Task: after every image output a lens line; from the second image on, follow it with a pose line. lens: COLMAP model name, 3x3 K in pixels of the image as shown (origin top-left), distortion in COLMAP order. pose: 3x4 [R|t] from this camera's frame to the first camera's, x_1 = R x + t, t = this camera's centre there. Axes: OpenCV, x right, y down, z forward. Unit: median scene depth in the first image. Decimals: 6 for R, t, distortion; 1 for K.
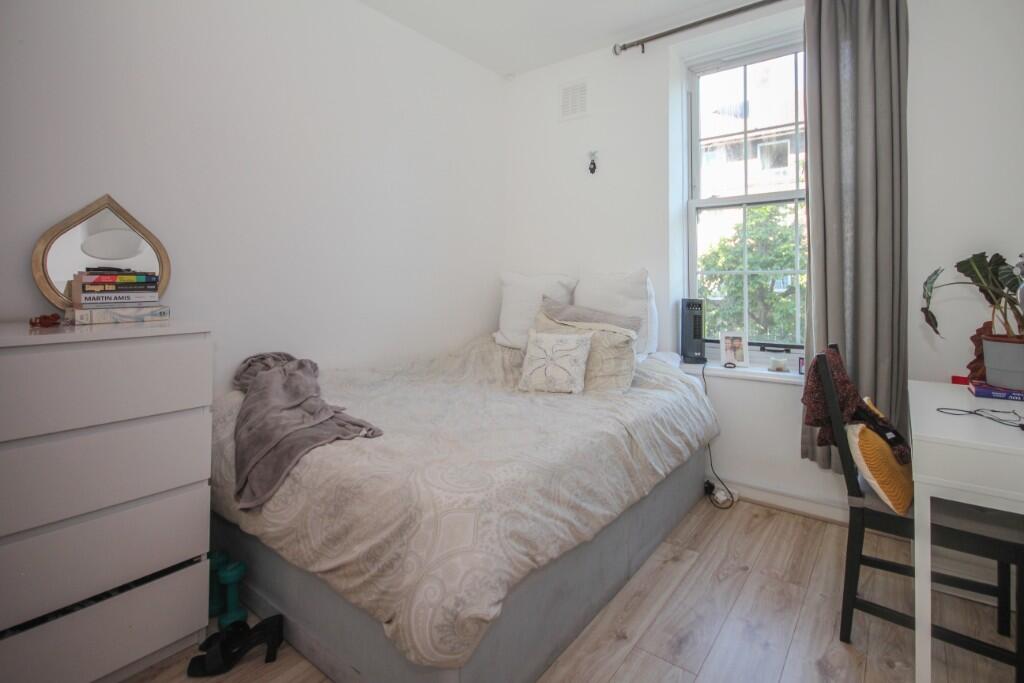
lens RADIAL K [[495.7, 0, 510.3], [0, 495.7, 274.5], [0, 0, 1]] dist [0.000299, 0.000163]
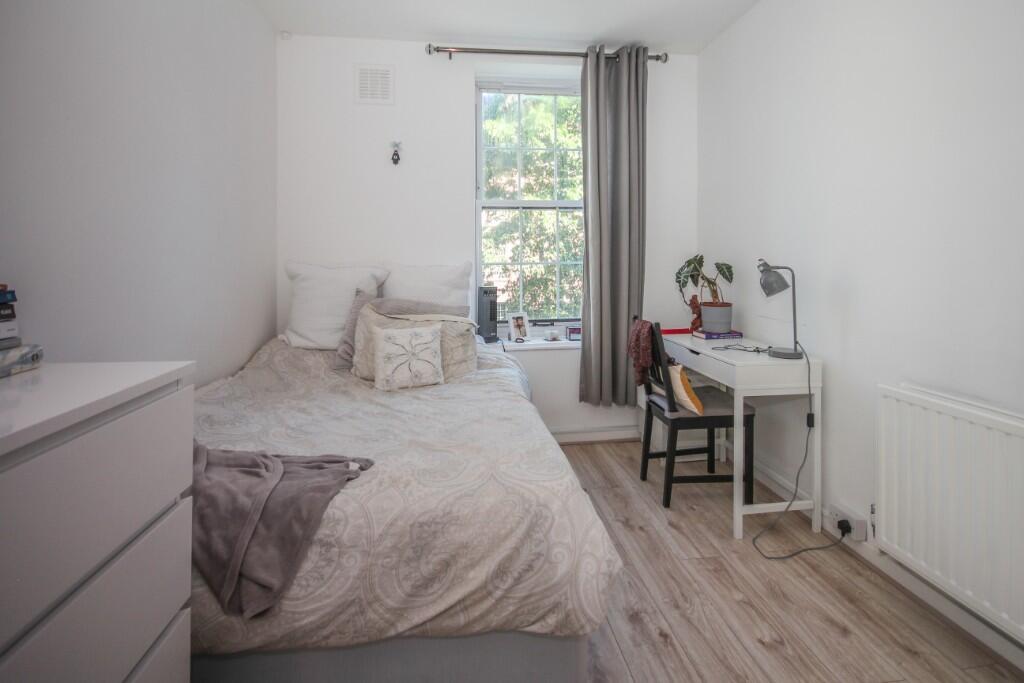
lens RADIAL K [[503.3, 0, 511.7], [0, 503.3, 266.9], [0, 0, 1]] dist [-0.000188, 0.000220]
pose [[0.712555, -0.012073, 0.701512, -0.713035], [-0.002495, 0.999802, 0.019741, -0.035702], [-0.701612, -0.015817, 0.712384, 0.219712]]
